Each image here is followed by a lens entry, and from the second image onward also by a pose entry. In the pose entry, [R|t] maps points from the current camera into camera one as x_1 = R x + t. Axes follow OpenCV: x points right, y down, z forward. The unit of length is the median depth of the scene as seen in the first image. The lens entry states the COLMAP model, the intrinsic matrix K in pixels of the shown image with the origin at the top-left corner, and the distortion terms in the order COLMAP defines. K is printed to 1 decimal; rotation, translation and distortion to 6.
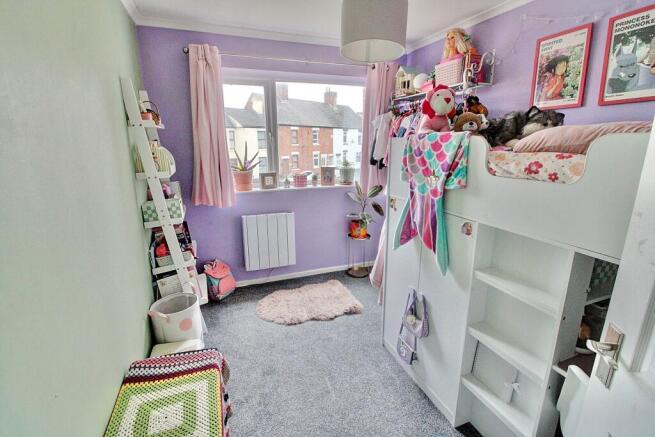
lens RADIAL K [[307.6, 0, 327.7], [0, 307.6, 218.5], [0, 0, 1]] dist [-0.002883, -0.001520]
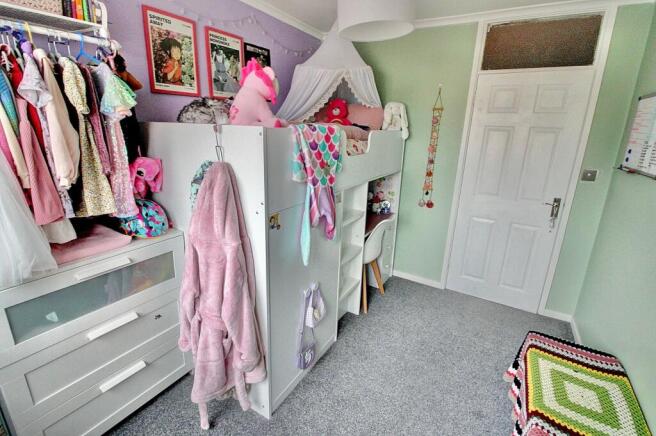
lens RADIAL K [[308.1, 0, 328.0], [0, 308.1, 216.6], [0, 0, 1]] dist [-0.002883, -0.001520]
pose [[-0.614850, -0.240462, 0.751091, -0.475578], [0.161911, 0.893607, 0.418630, -0.405756], [-0.771845, 0.379005, -0.510501, 1.523140]]
